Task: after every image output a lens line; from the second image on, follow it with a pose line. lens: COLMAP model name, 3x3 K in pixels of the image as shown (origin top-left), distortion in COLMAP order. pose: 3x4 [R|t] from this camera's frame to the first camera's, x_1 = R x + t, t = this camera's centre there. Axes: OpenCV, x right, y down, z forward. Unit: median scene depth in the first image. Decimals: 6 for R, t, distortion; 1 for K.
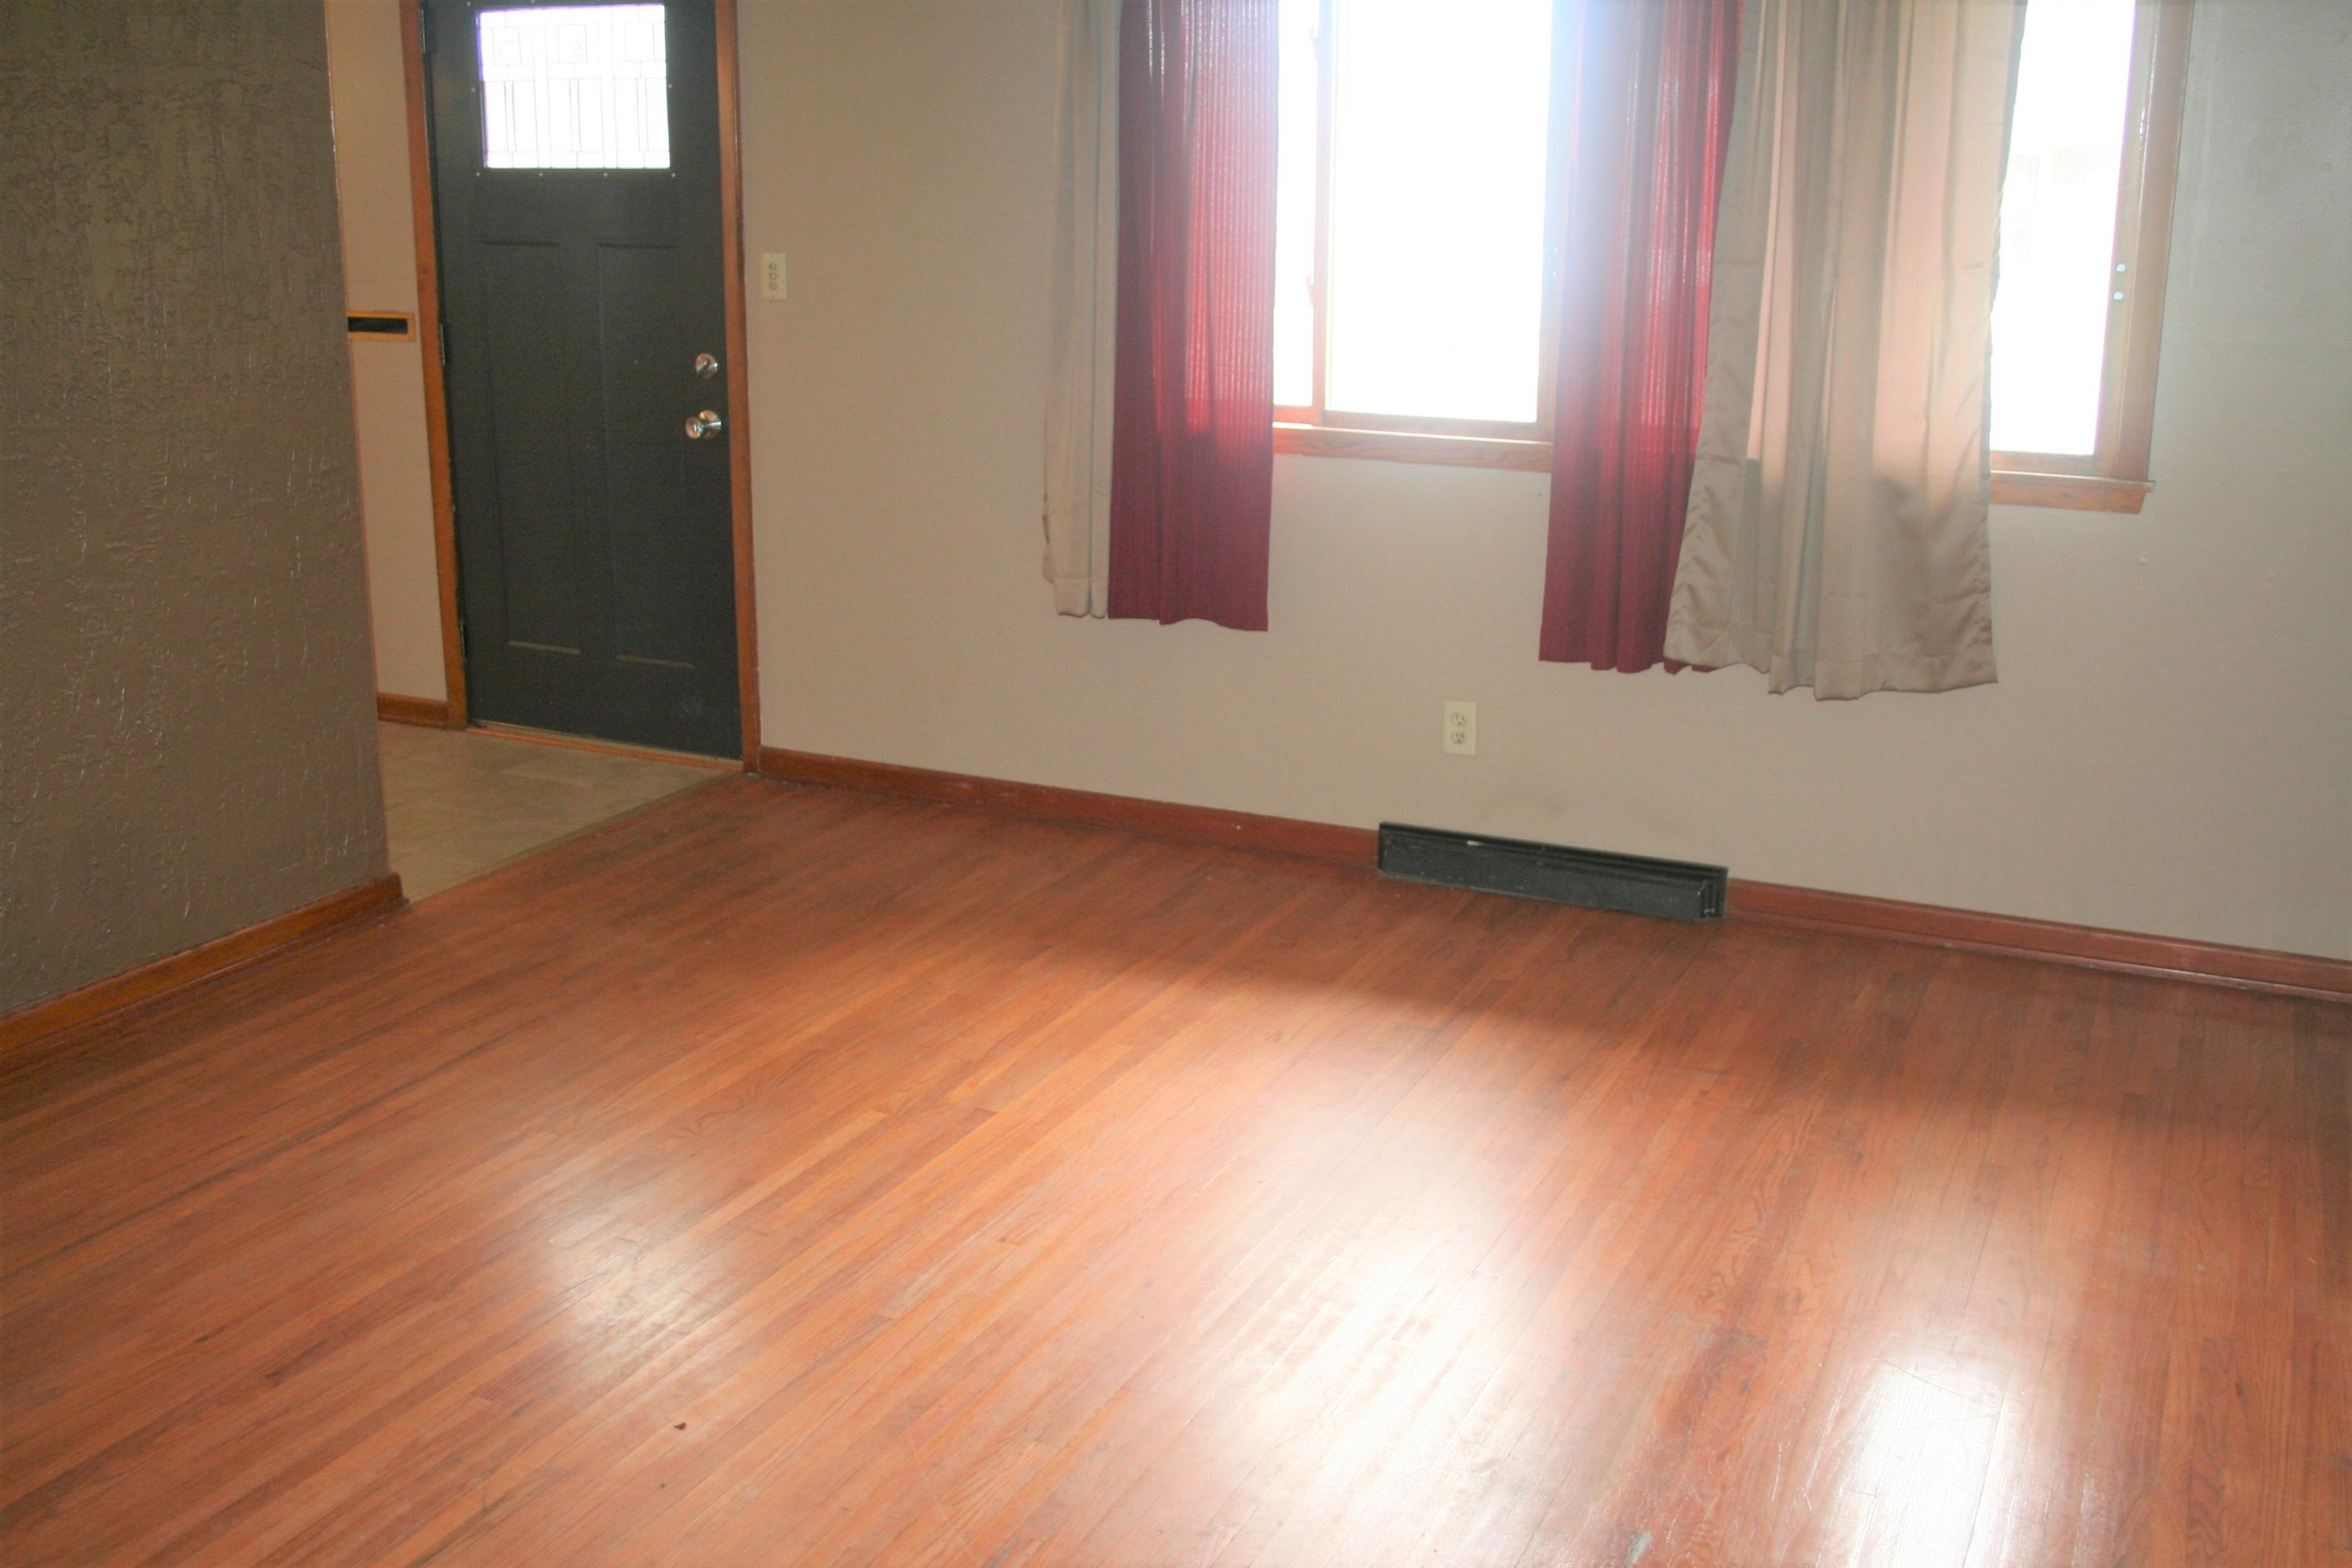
lens RADIAL K [[2379.6, 0, 1181.2], [0, 2379.6, 783.4], [0, 0, 1]] dist [-0.020080, 0.000000]
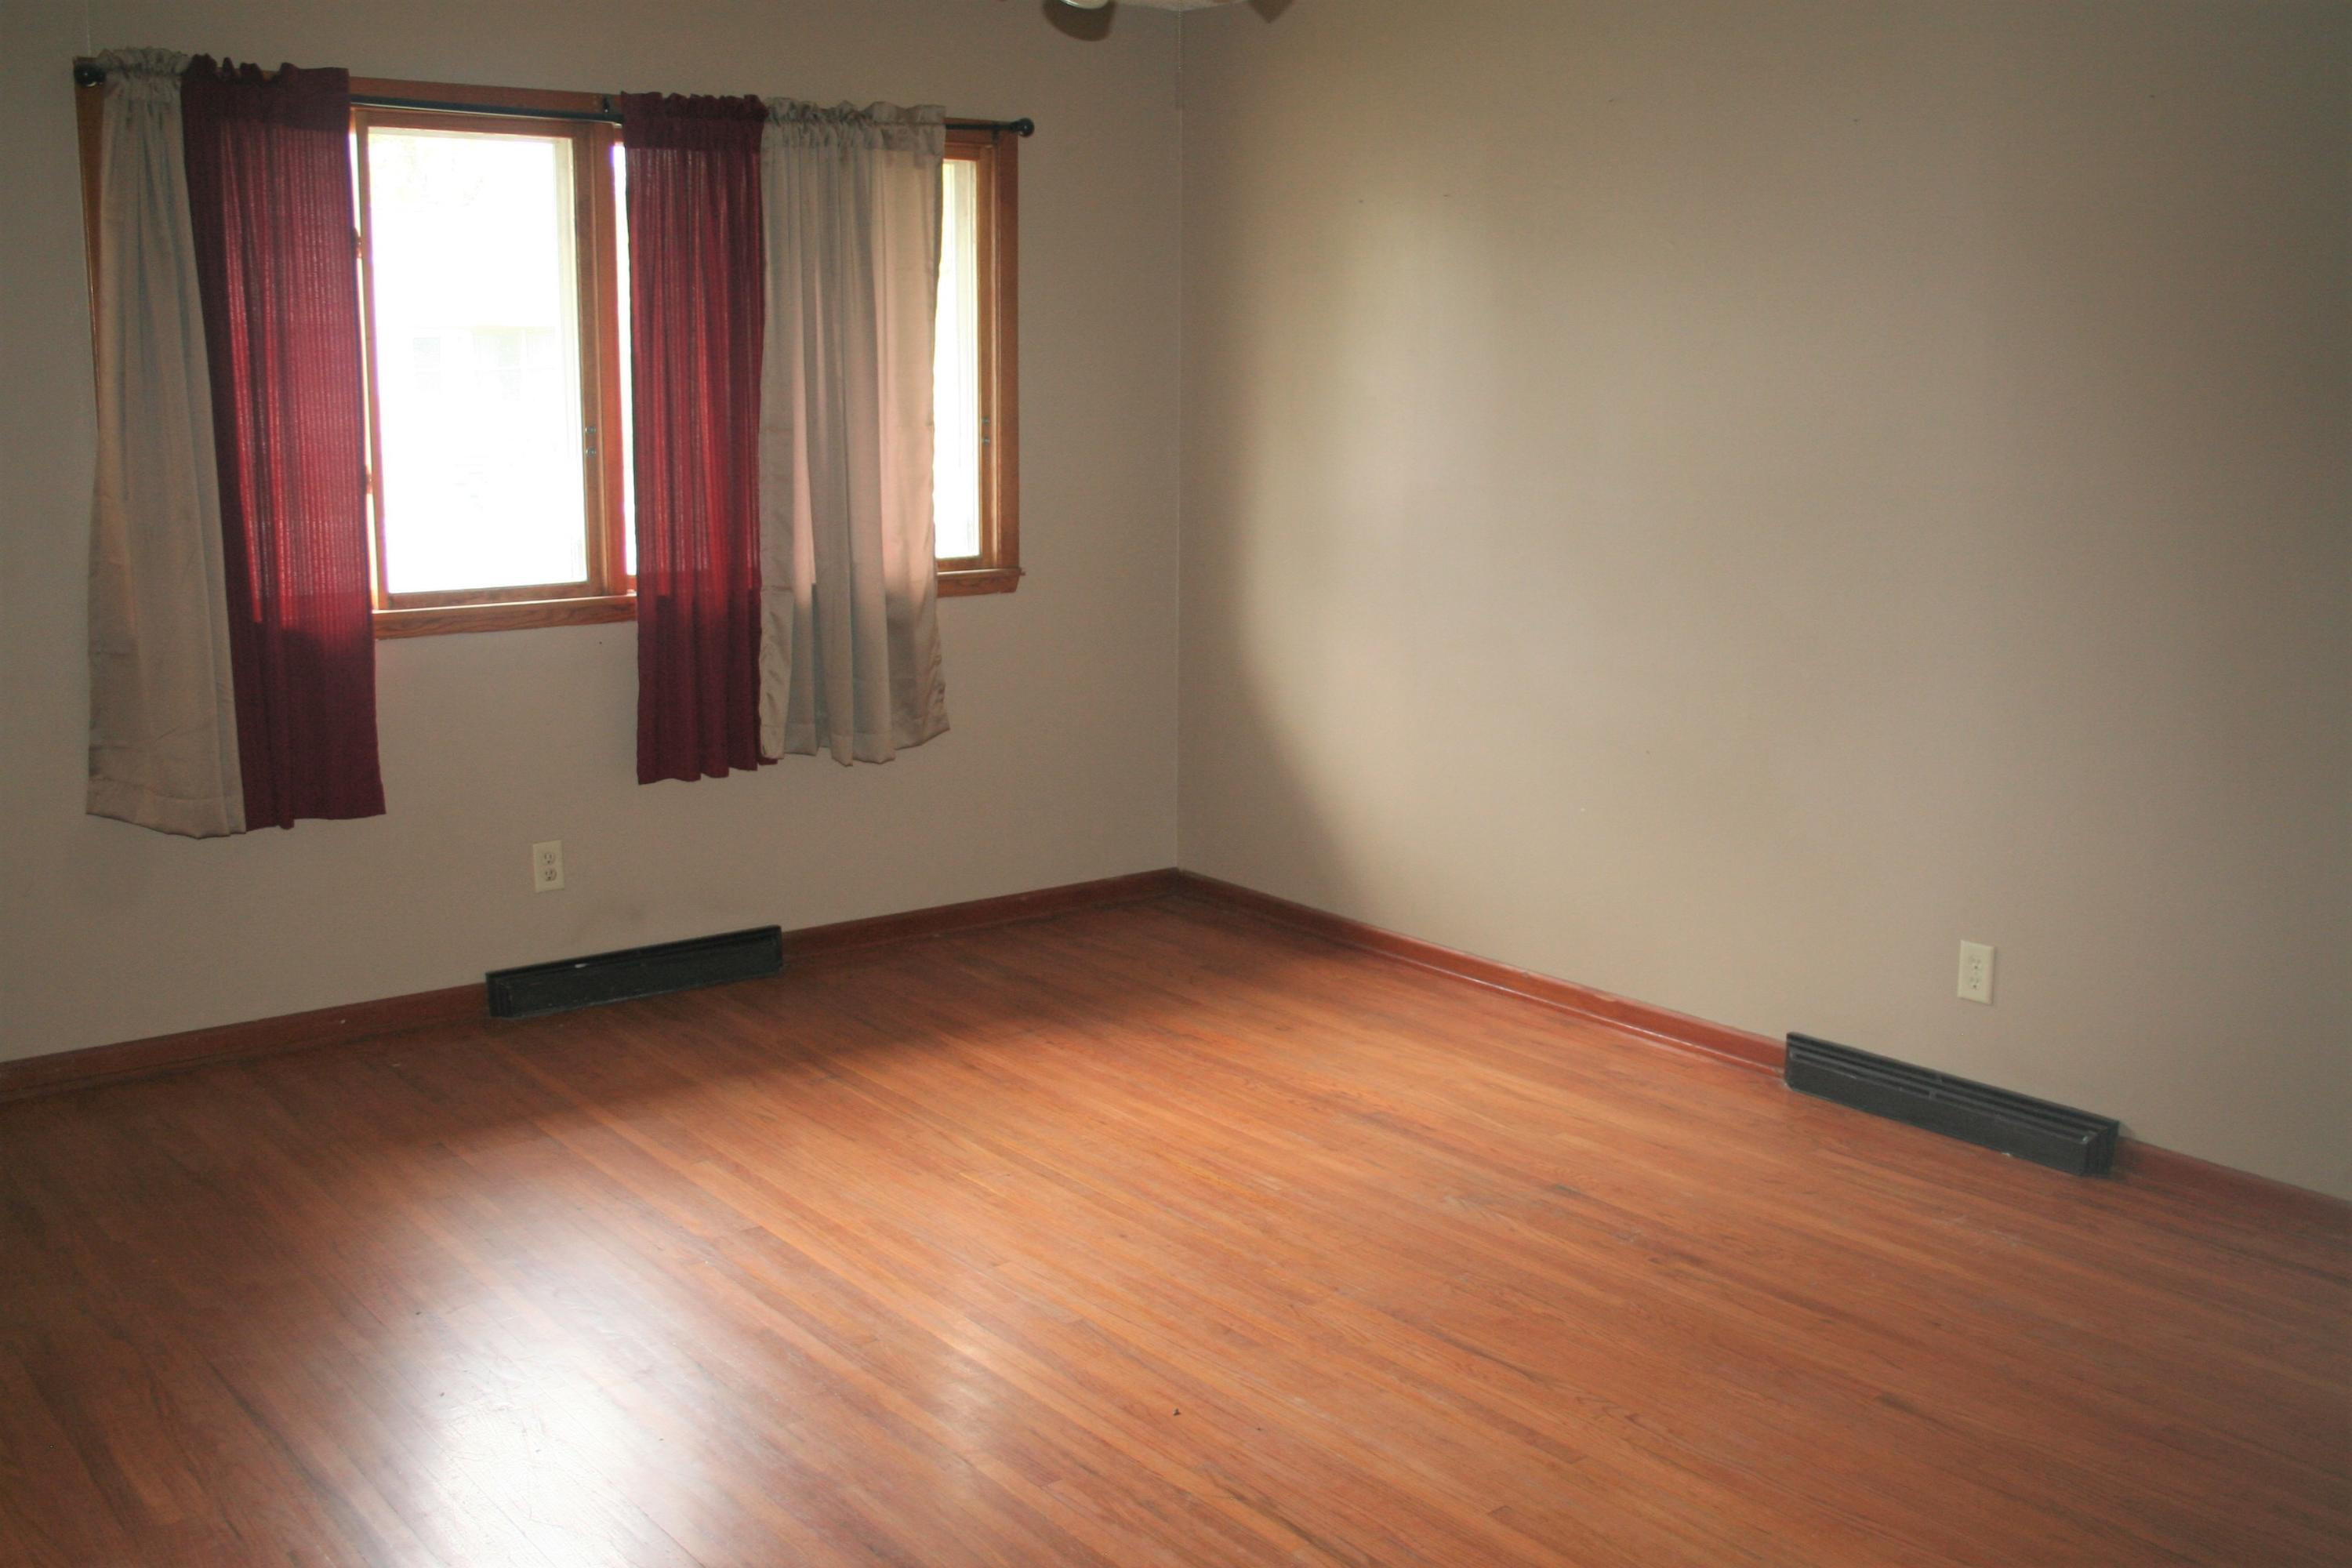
lens RADIAL K [[2379.6, 0, 1186.8], [0, 2379.6, 779.9], [0, 0, 1]] dist [-0.020080, 0.000000]
pose [[0.438202, -0.166293, 0.883360, -0.780277], [0.235402, 0.969670, 0.065766, -0.070606], [-0.867505, 0.179126, 0.464058, 0.256947]]
